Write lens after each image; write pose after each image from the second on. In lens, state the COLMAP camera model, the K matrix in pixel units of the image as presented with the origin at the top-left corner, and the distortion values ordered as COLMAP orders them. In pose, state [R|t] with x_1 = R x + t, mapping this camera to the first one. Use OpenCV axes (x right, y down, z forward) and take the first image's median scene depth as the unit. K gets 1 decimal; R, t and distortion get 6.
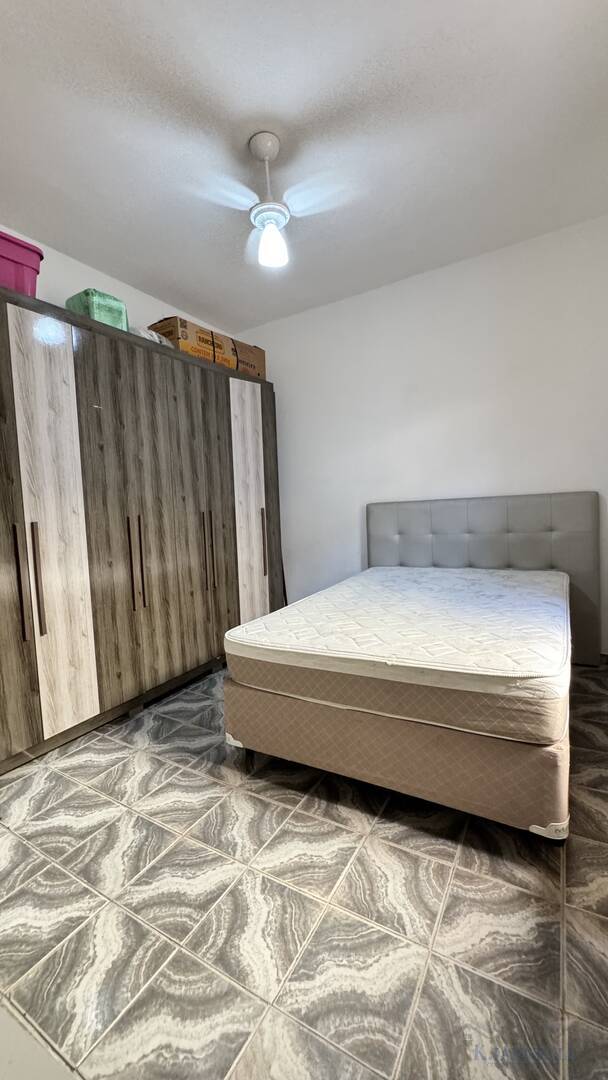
lens RADIAL K [[434.0, 0, 304.0], [0, 434.0, 540.0], [0, 0, 1]] dist [-0.004548, 0.000621]
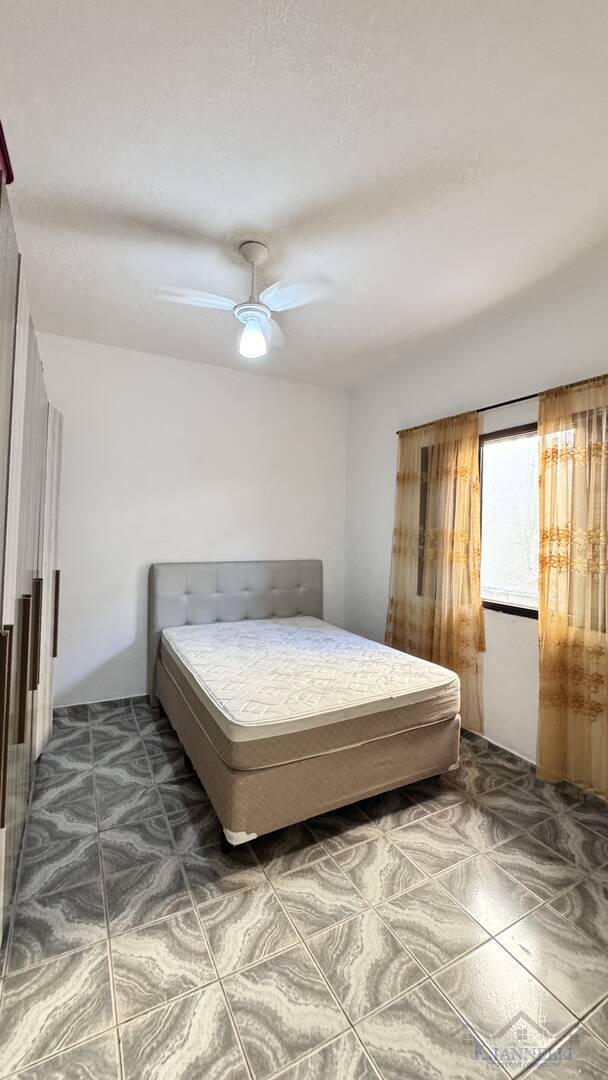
lens RADIAL K [[434.0, 0, 304.0], [0, 434.0, 540.0], [0, 0, 1]] dist [-0.004548, 0.000621]
pose [[0.515563, 0.052935, 0.855215, -1.084148], [0.022179, 0.996931, -0.075077, -0.118254], [-0.856564, 0.057675, 0.512807, 0.439788]]
